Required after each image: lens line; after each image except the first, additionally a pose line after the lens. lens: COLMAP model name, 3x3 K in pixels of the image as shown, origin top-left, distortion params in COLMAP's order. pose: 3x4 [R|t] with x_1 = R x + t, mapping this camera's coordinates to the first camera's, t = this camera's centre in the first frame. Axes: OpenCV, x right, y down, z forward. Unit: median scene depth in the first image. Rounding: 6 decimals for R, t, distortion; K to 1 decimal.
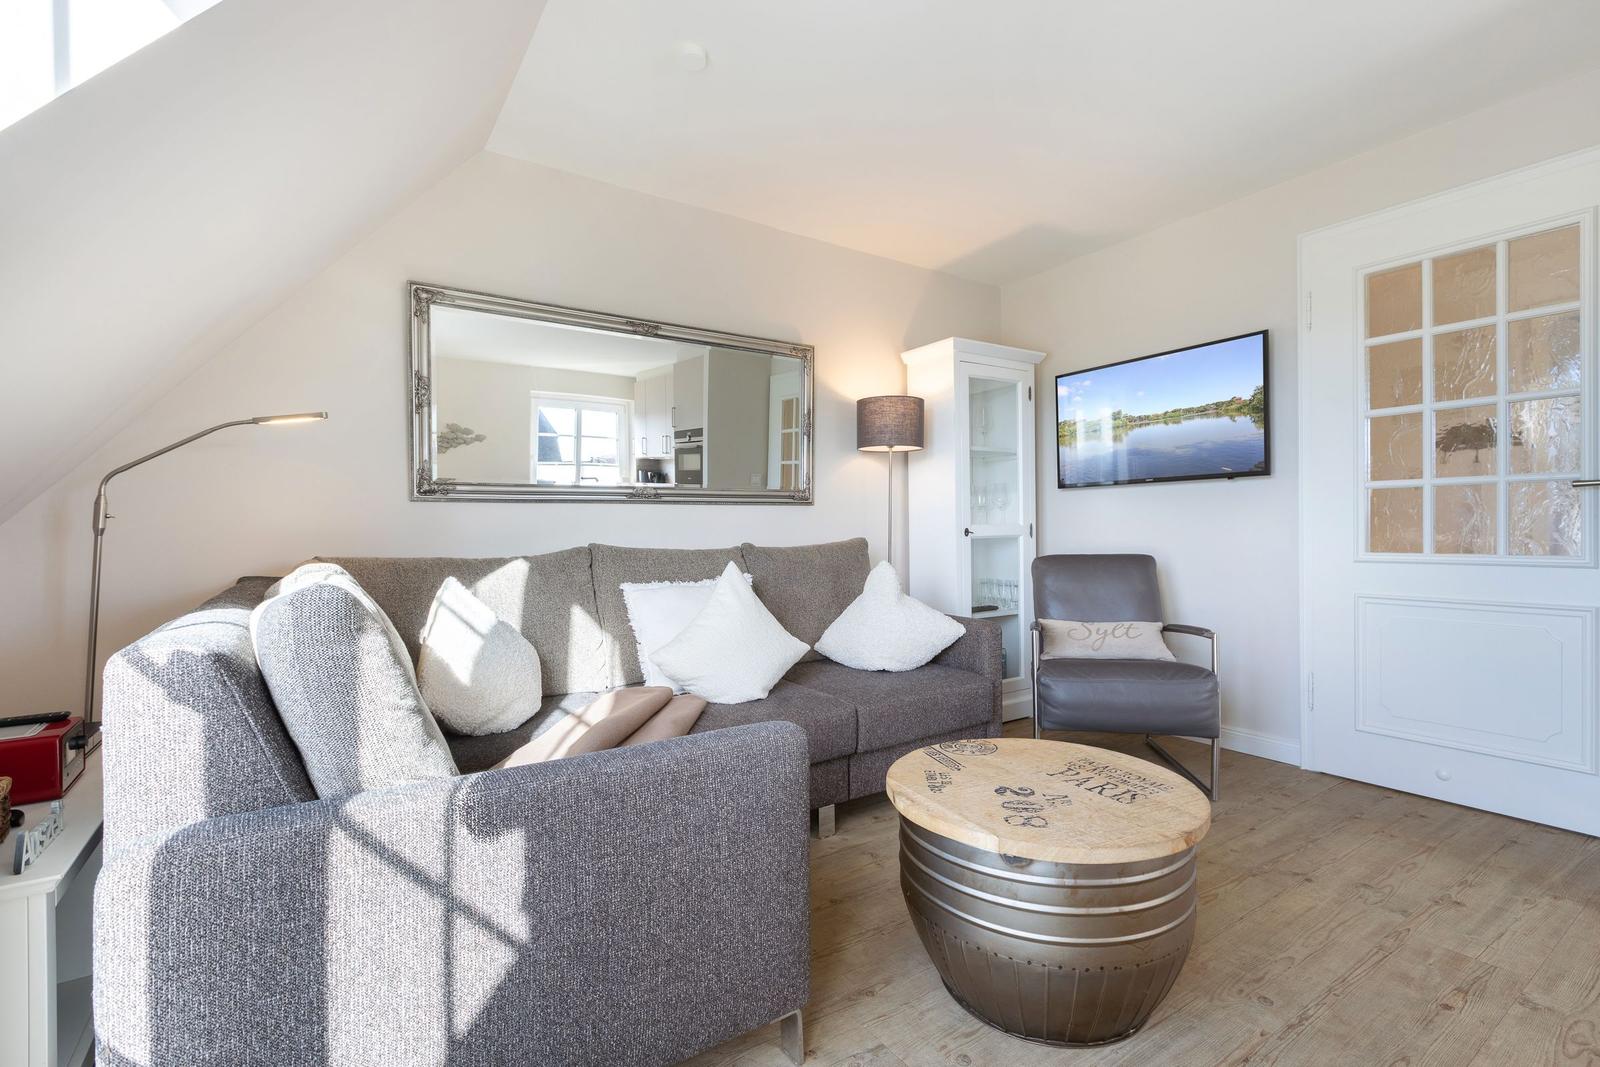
lens RADIAL K [[723.3, 0, 812.1], [0, 723.3, 537.8], [0, 0, 1]] dist [0.001076, -0.000747]
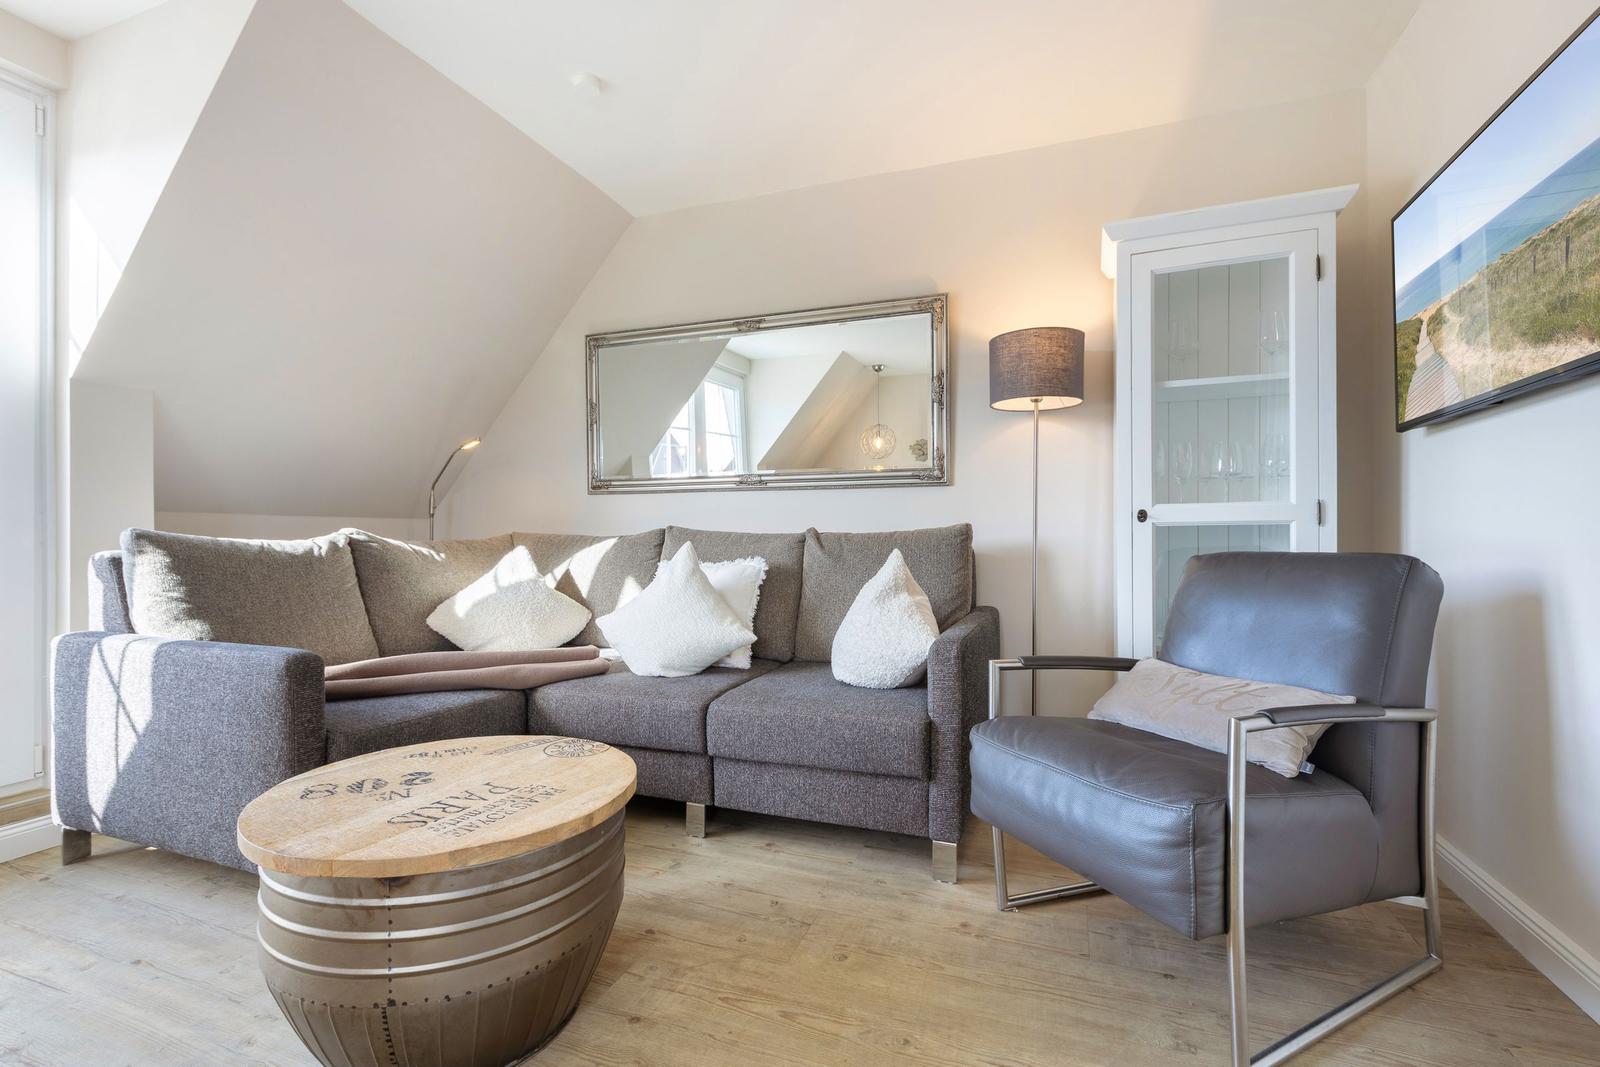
lens RADIAL K [[723.3, 0, 801.3], [0, 723.3, 544.8], [0, 0, 1]] dist [0.001076, -0.000747]
pose [[0.578210, 0.018848, -0.815670, 1.198974], [-0.017130, 0.999793, 0.010960, 0.034262], [0.815708, 0.007635, 0.578414, 0.797021]]
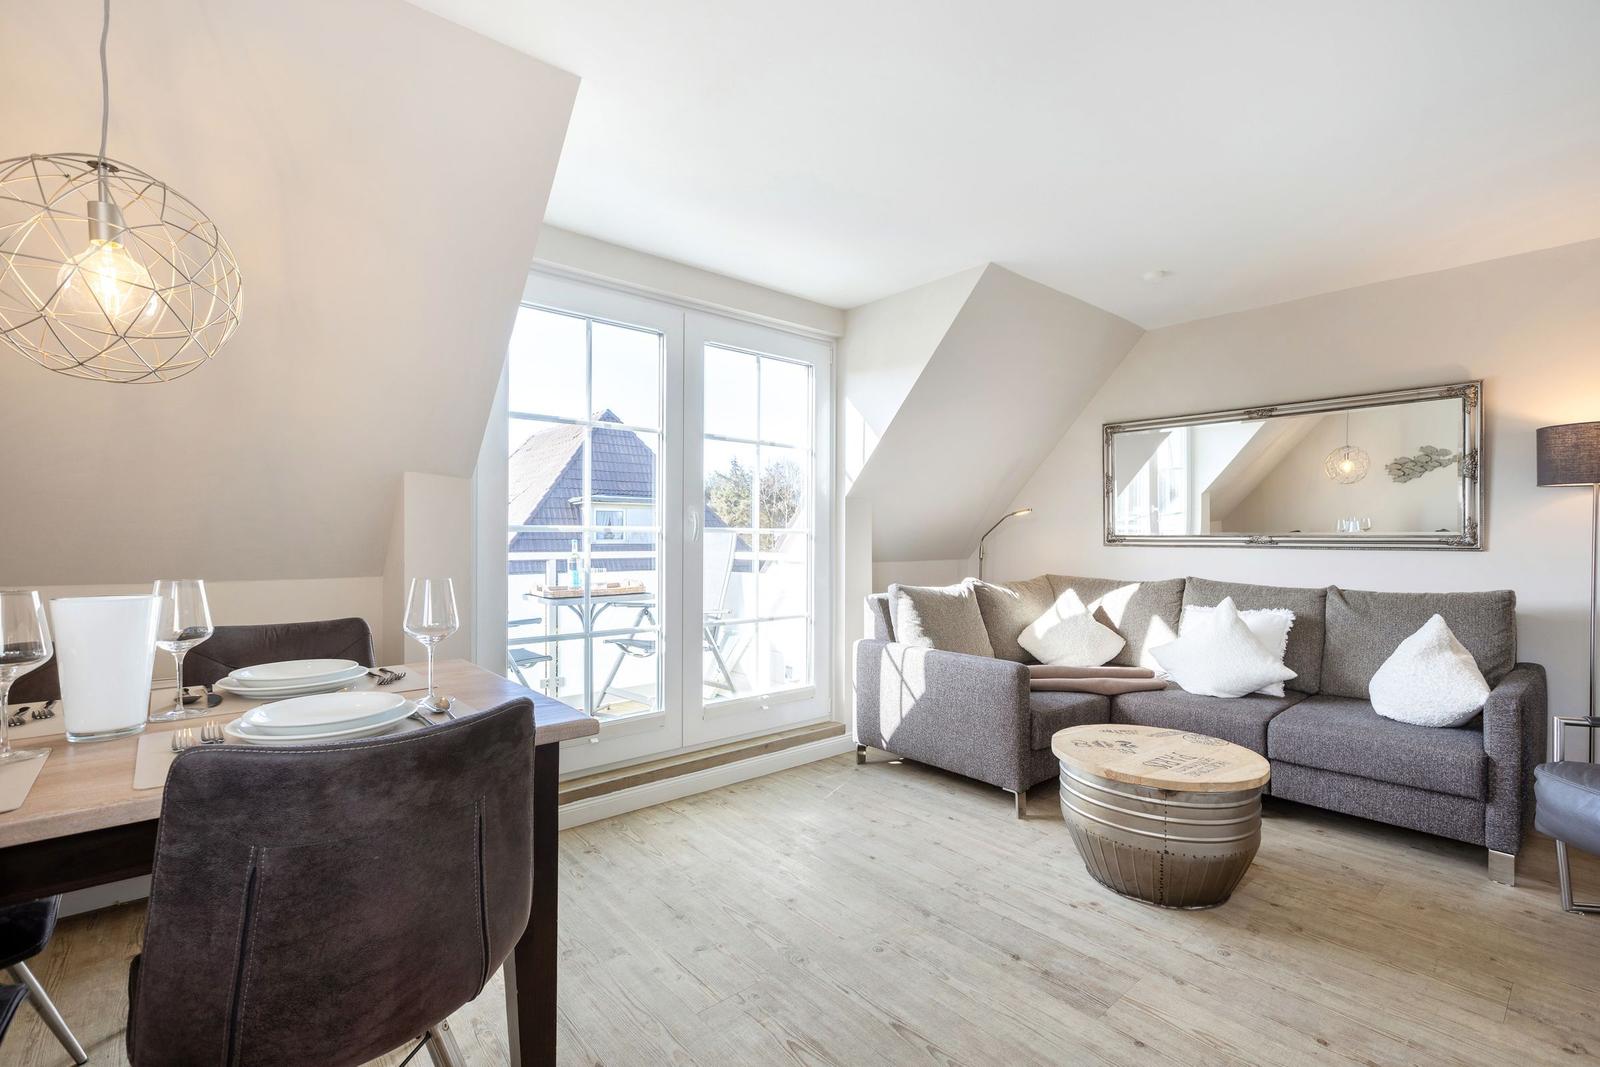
lens RADIAL K [[723.3, 0, 787.1], [0, 723.3, 537.2], [0, 0, 1]] dist [0.001076, -0.000747]
pose [[0.113096, 0.016435, -0.993448, 1.693091], [-0.016966, 0.999749, 0.014608, -0.125724], [0.993439, 0.015203, 0.113346, 0.027205]]
